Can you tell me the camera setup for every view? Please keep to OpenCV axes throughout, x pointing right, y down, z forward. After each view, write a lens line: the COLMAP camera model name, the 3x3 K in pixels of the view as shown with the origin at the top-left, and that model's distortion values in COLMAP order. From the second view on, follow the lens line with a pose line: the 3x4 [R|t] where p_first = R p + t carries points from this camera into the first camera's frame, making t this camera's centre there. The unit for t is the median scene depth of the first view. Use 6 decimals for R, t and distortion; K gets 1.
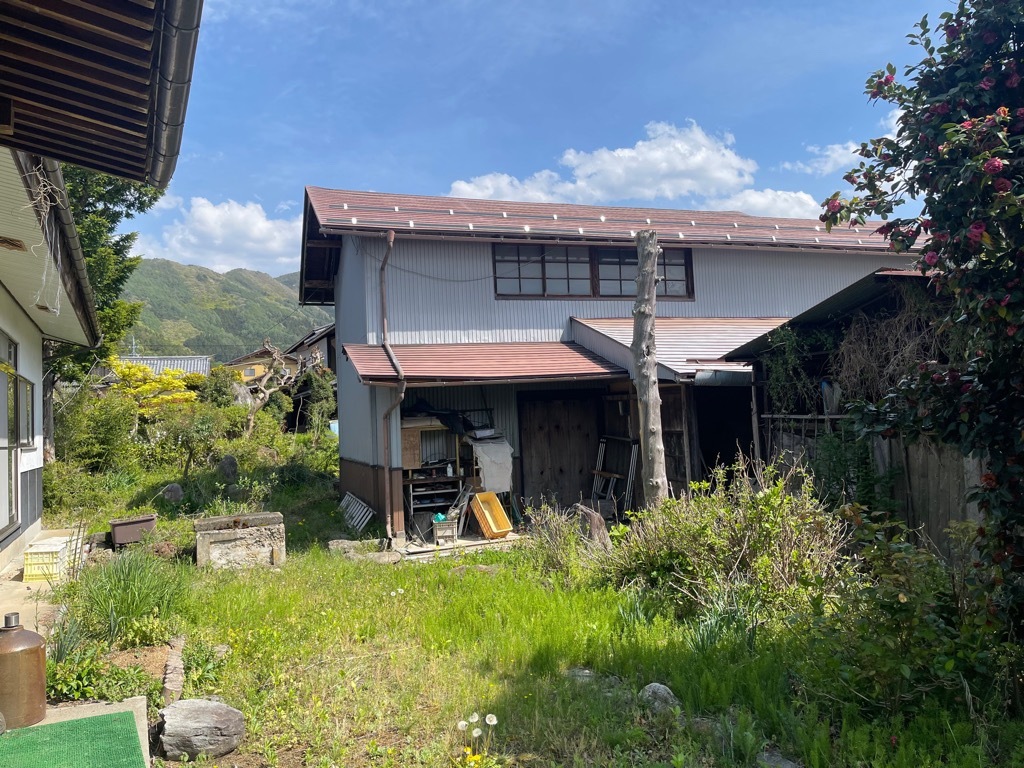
lens RADIAL K [[893.1, 0, 512.0], [0, 893.1, 382.3], [0, 0, 1]] dist [-0.006297, -0.004093]
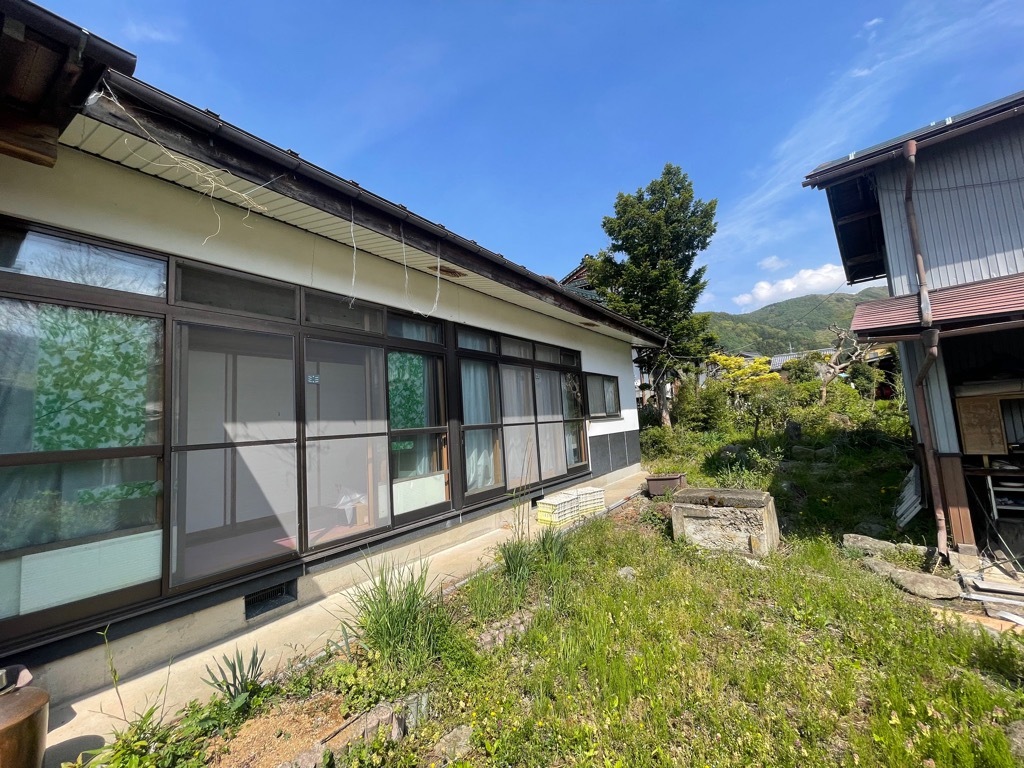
lens RADIAL K [[415.4, 0, 503.0], [0, 415.4, 379.0], [0, 0, 1]] dist [-0.003825, -0.000072]
pose [[0.476596, -0.074705, -0.875943, -0.004992], [0.079276, 0.995976, -0.041808, 0.021537], [0.875541, -0.049516, 0.480600, 0.509235]]
